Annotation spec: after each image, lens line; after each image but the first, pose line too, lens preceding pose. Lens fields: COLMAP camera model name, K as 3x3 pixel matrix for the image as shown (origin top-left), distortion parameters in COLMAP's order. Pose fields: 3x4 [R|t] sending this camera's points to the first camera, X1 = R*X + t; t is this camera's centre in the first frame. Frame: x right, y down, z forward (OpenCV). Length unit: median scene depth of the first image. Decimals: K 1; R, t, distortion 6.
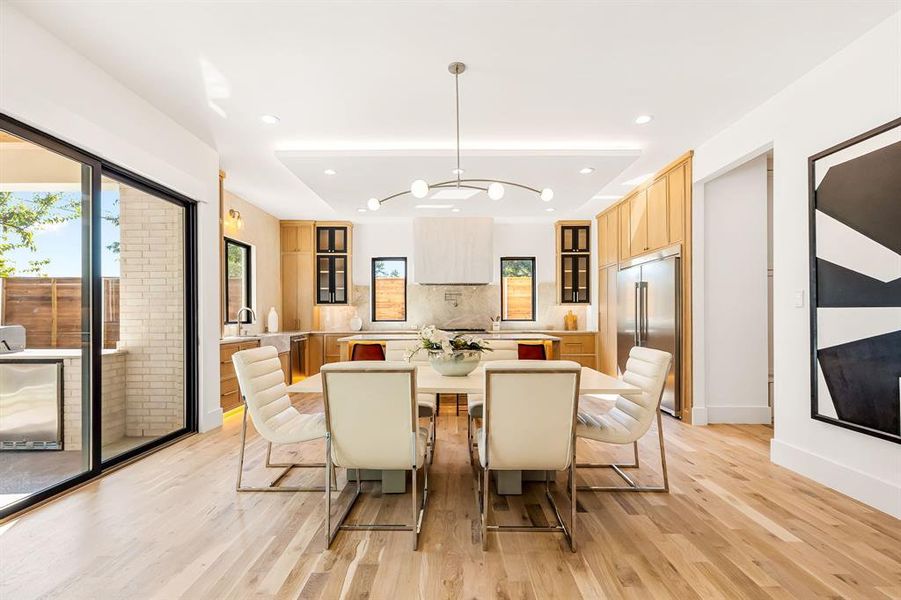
lens RADIAL K [[414.8, 0, 454.5], [0, 414.8, 313.2], [0, 0, 1]] dist [-0.000991, -0.000241]
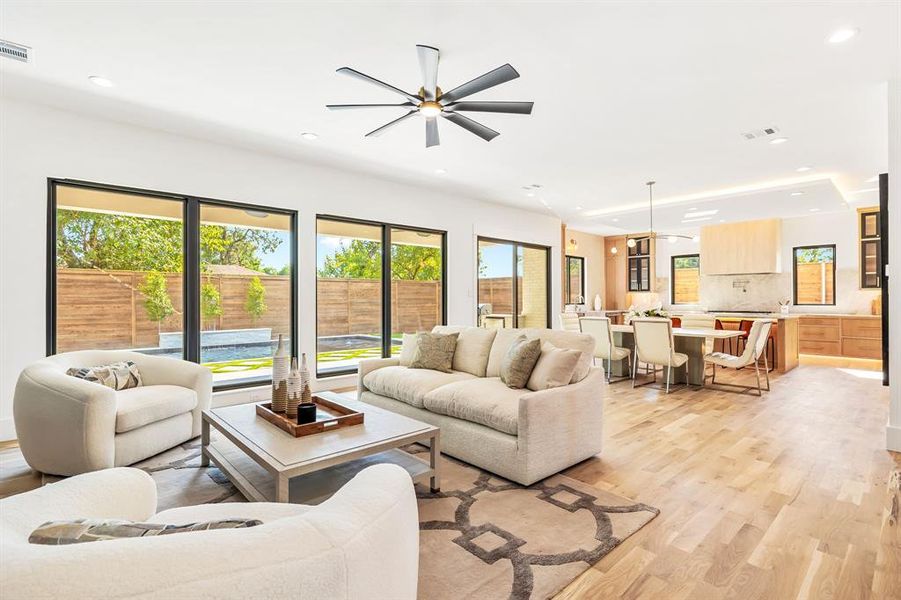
lens RADIAL K [[431.3, 0, 451.0], [0, 431.3, 296.6], [0, 0, 1]] dist [-0.001373, -0.000093]
pose [[0.672783, -0.003242, -0.739833, 0.363799], [0.004498, 0.999990, -0.000292, -0.007758], [0.739826, -0.003131, 0.672791, -0.471160]]
